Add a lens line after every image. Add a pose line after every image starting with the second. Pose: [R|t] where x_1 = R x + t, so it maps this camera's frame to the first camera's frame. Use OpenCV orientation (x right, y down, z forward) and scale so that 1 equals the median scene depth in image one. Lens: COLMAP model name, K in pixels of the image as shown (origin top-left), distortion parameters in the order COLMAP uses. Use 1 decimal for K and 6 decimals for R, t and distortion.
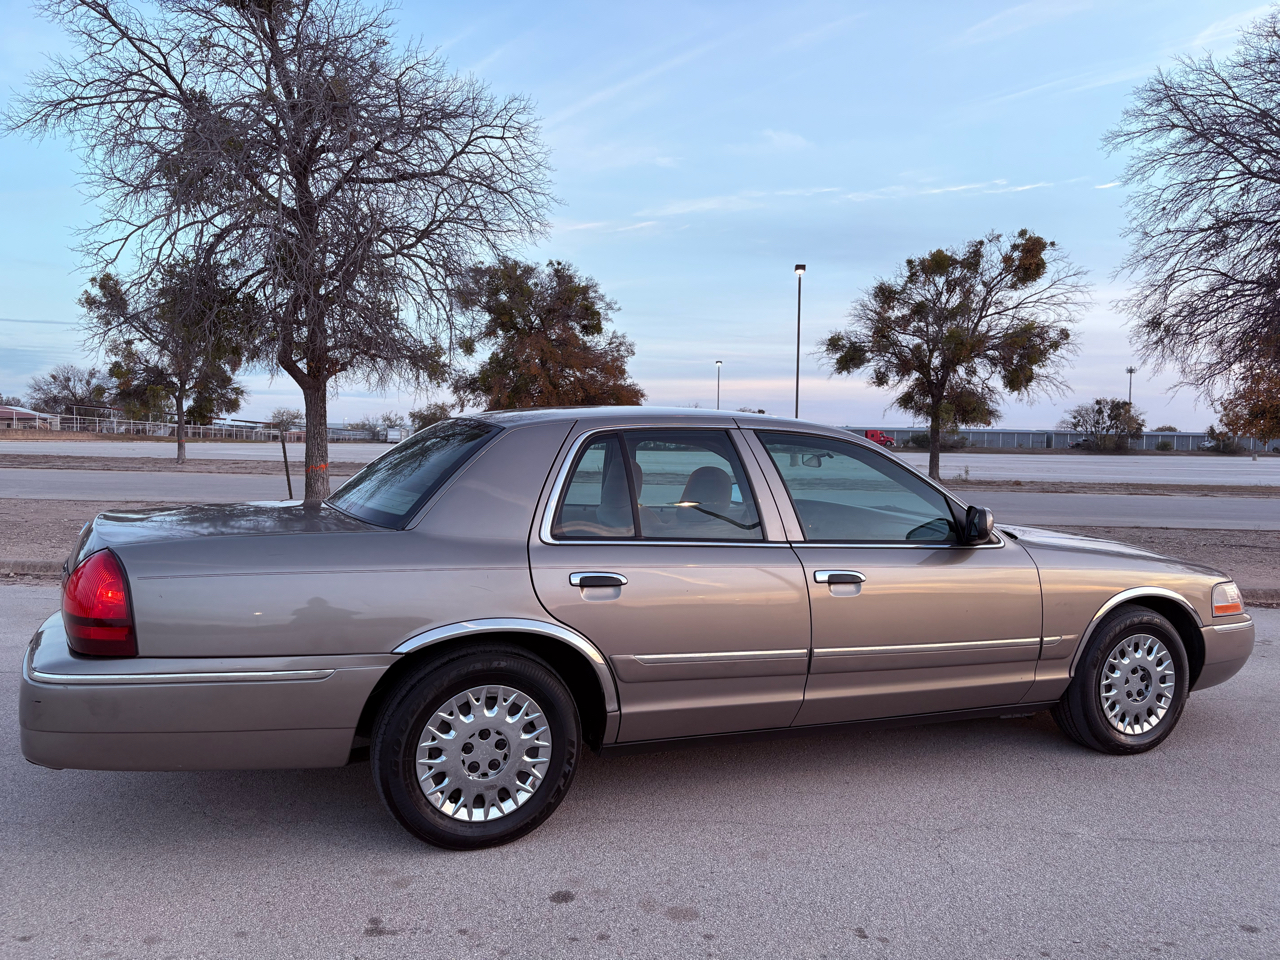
lens RADIAL K [[965.2, 0, 636.2], [0, 965.2, 489.0], [0, 0, 1]] dist [0.033395, -0.035108]
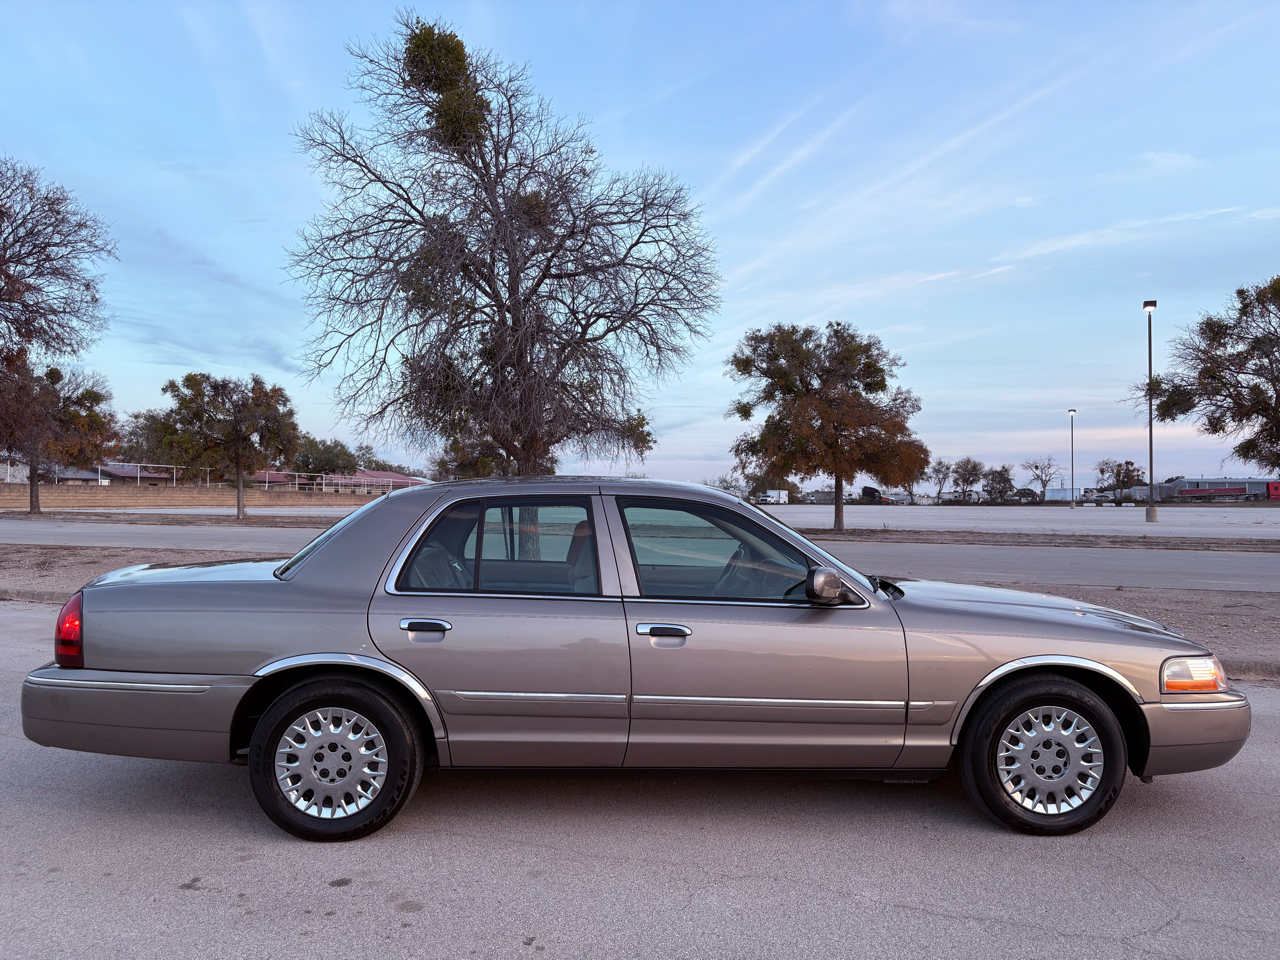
lens RADIAL K [[963.2, 0, 634.1], [0, 963.2, 486.0], [0, 0, 1]] dist [0.037528, -0.029808]
pose [[0.938270, -0.018157, -0.345428, 0.465145], [-0.004174, 0.997954, -0.063794, -0.001766], [0.345879, 0.061298, 0.936275, -0.033736]]
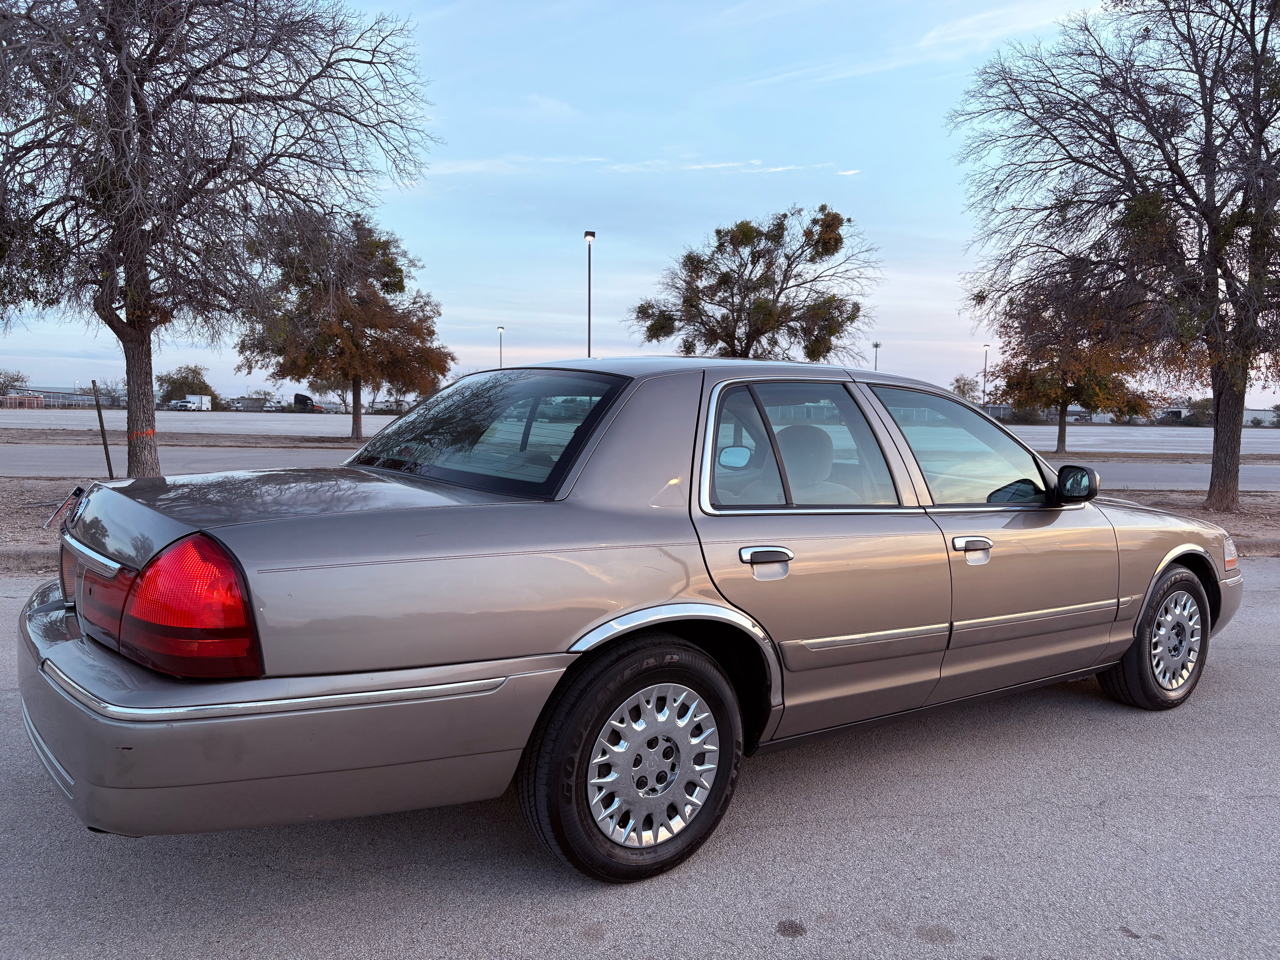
lens RADIAL K [[967.5, 0, 634.0], [0, 967.5, 486.3], [0, 0, 1]] dist [0.036840, -0.045223]
pose [[0.973880, -0.014289, 0.226614, -0.261949], [0.007470, 0.999494, 0.030918, 0.004523], [-0.226941, -0.028417, 0.973494, 0.141603]]
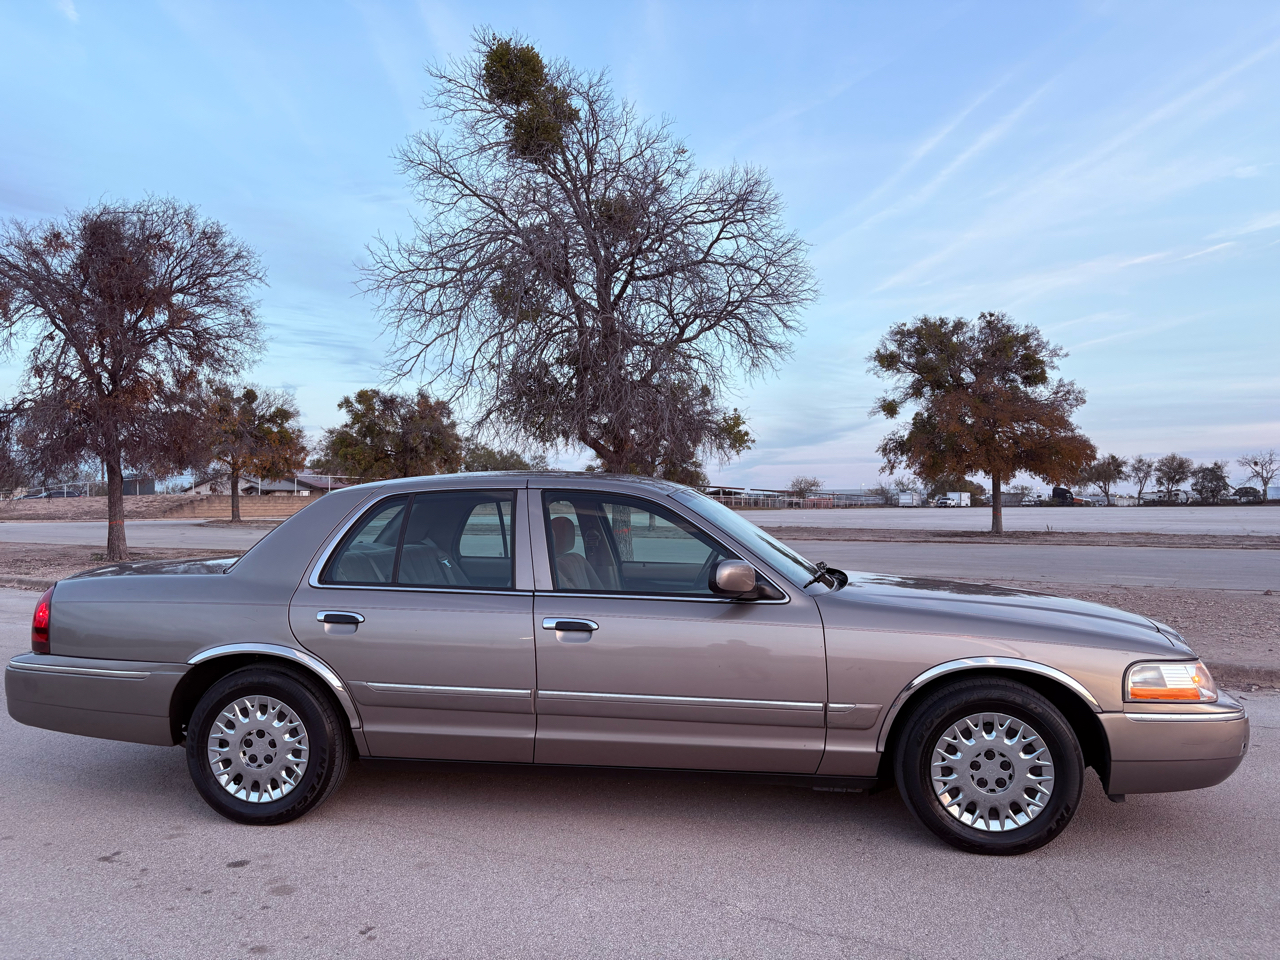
lens RADIAL K [[965.0, 0, 637.8], [0, 965.0, 483.7], [0, 0, 1]] dist [0.024001, -0.002014]
pose [[0.862269, -0.034835, -0.505252, 0.683793], [-0.001540, 0.997447, -0.071399, 0.009495], [0.506449, 0.062343, 0.860013, 0.091263]]
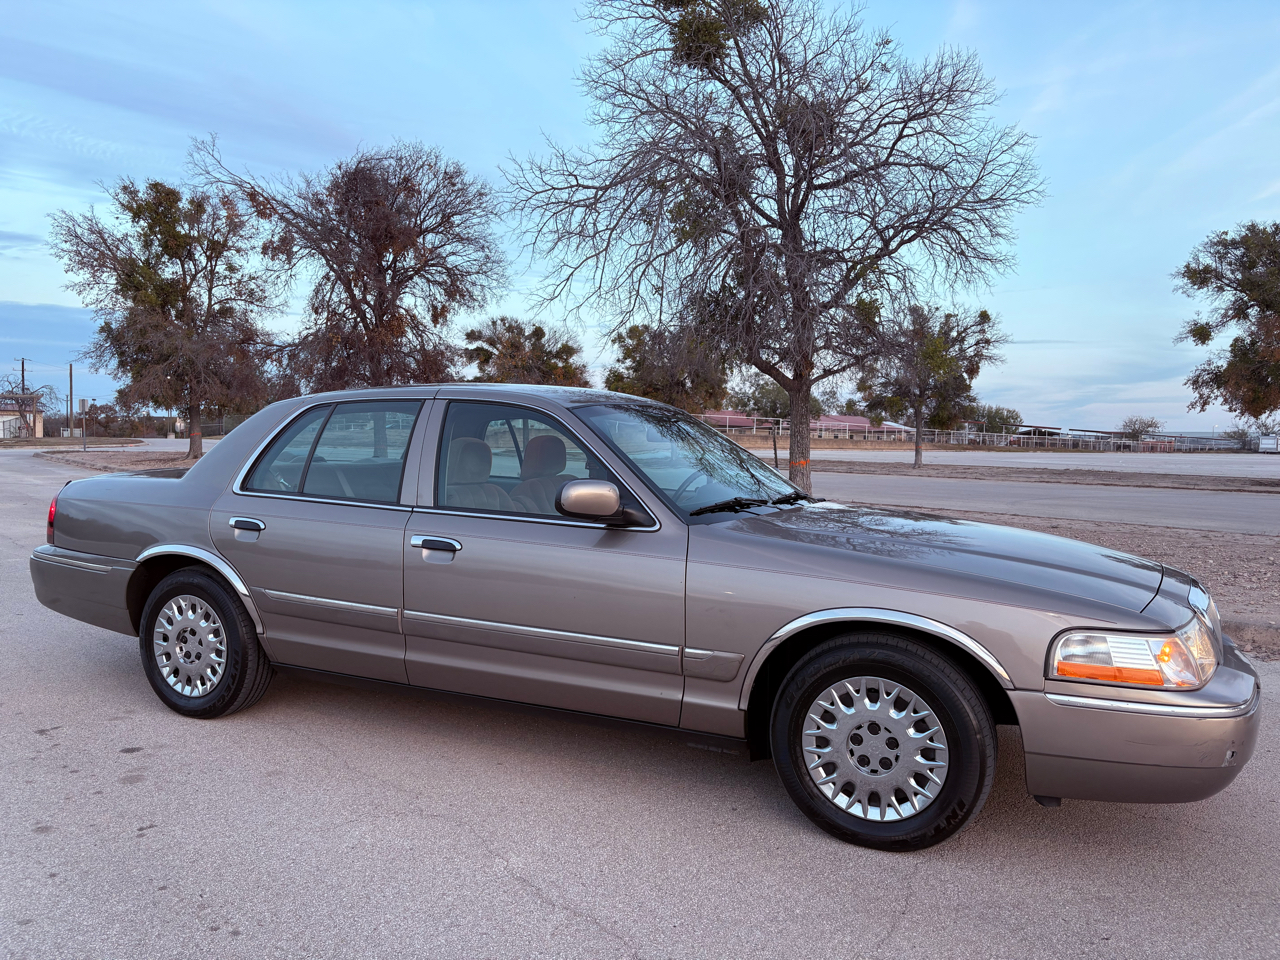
lens RADIAL K [[963.2, 0, 634.1], [0, 963.2, 486.0], [0, 0, 1]] dist [0.037528, -0.029808]
pose [[0.664552, 0.026595, -0.746768, 0.907963], [-0.037142, 0.999307, 0.002536, 0.018481], [0.746318, 0.026051, 0.665080, 0.406738]]
